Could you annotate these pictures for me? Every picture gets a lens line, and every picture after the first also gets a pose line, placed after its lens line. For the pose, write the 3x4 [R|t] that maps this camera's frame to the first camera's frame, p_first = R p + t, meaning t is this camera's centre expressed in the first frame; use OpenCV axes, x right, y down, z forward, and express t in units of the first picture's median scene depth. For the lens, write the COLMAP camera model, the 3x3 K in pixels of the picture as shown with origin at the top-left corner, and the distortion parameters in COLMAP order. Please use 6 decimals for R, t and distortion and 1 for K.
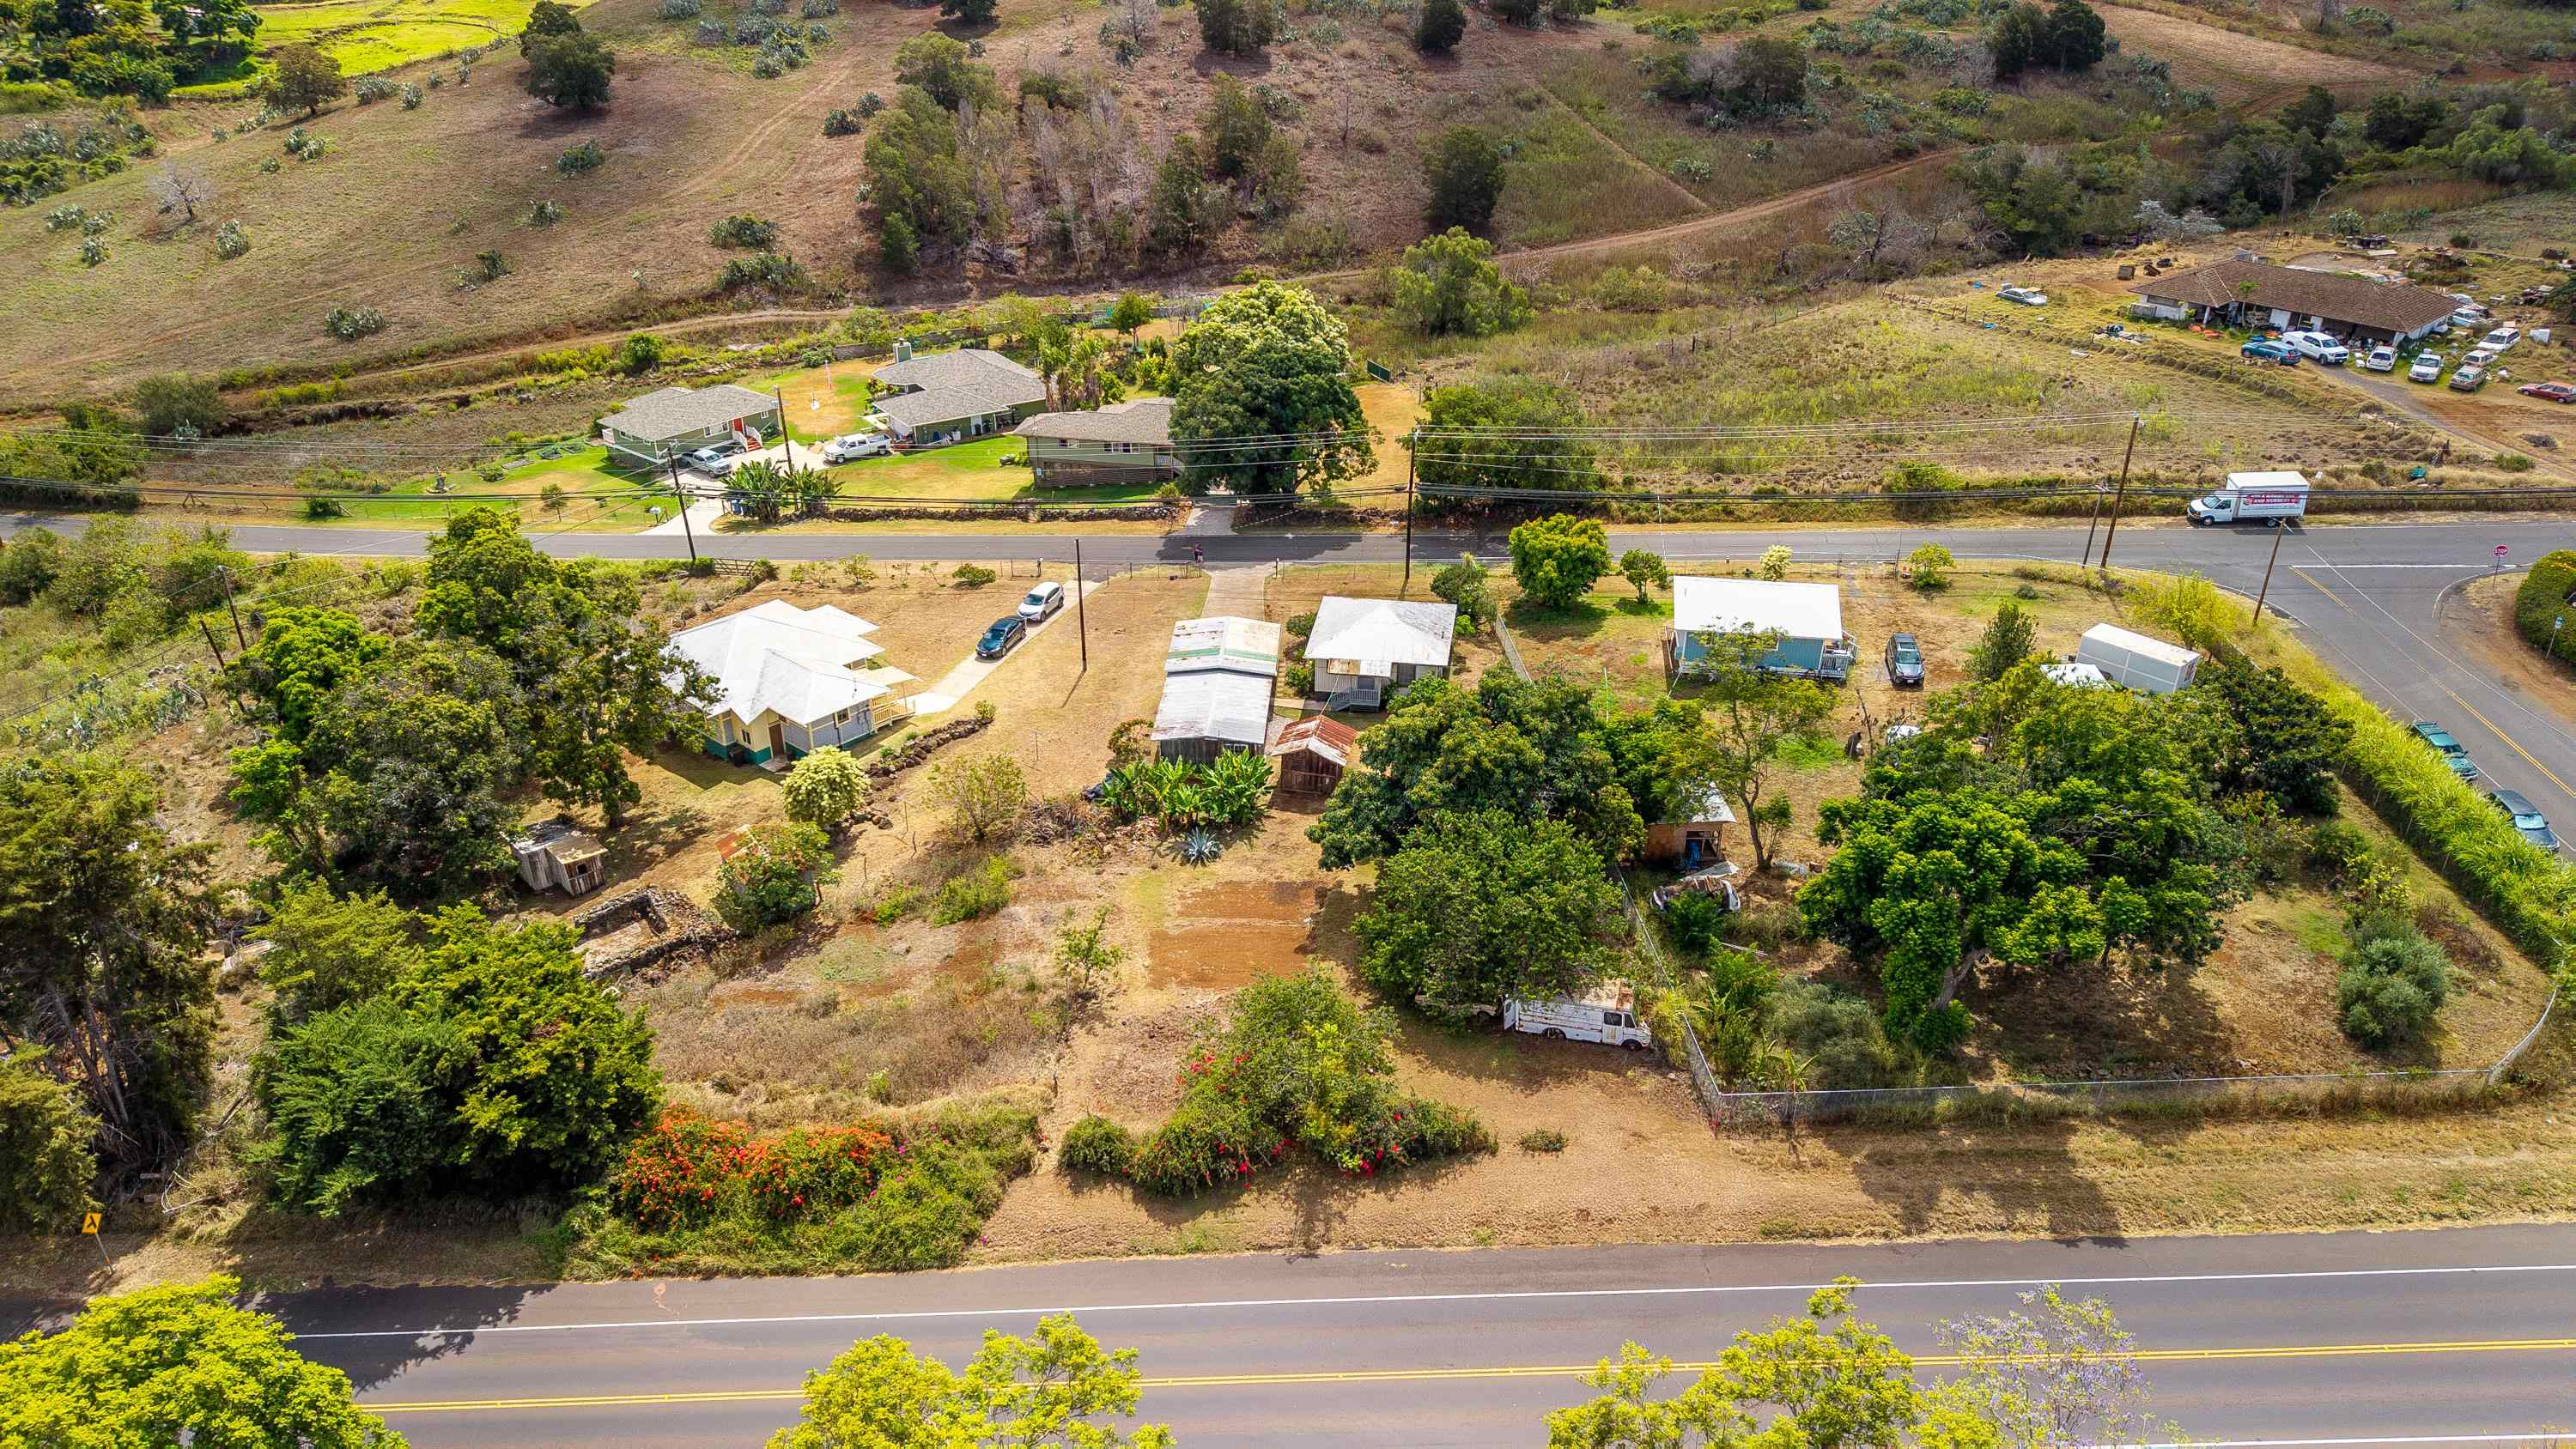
lens RADIAL K [[1720.1, 0, 1288.0], [0, 1720.1, 724.5], [0, 0, 1]] dist [0.043487, -0.055909]
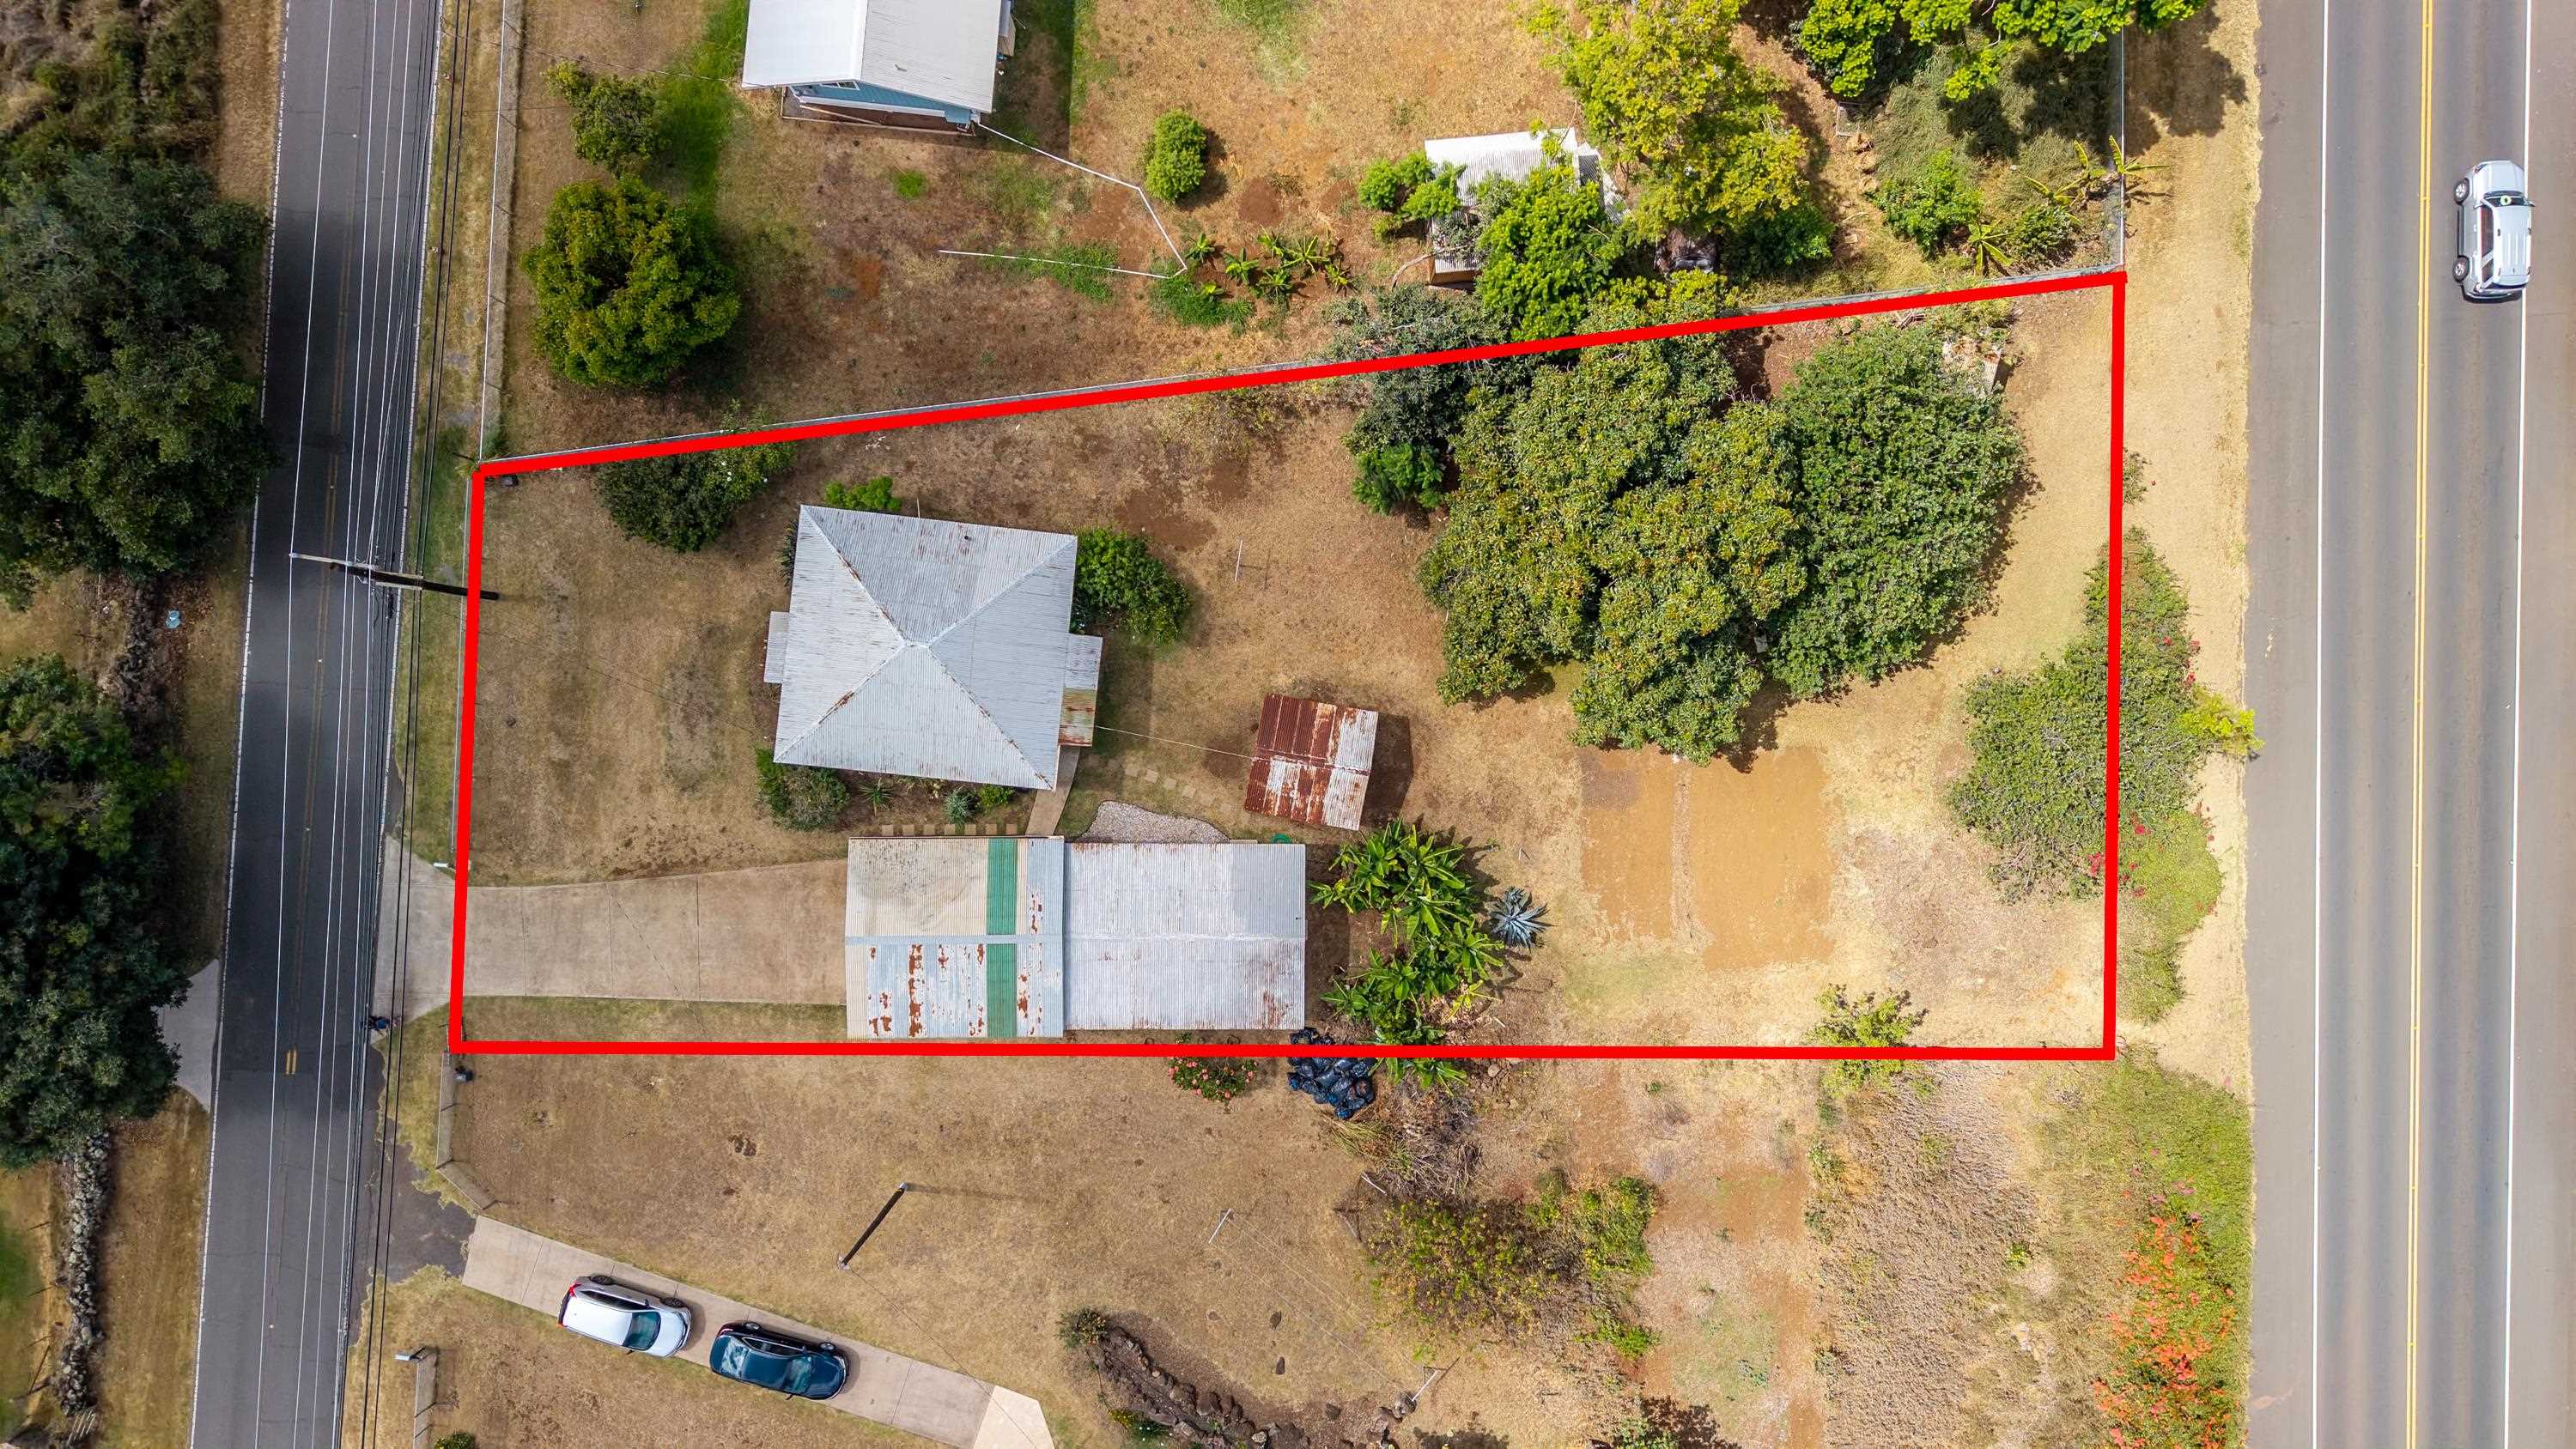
lens RADIAL K [[1720.1, 0, 1288.0], [0, 1720.1, 724.5], [0, 0, 1]] dist [0.043487, -0.055909]
pose [[-0.040854, -0.999133, -0.007994, 0.026619], [0.441937, -0.025244, 0.896691, -0.434382], [-0.896115, 0.033101, 0.442586, 0.581581]]
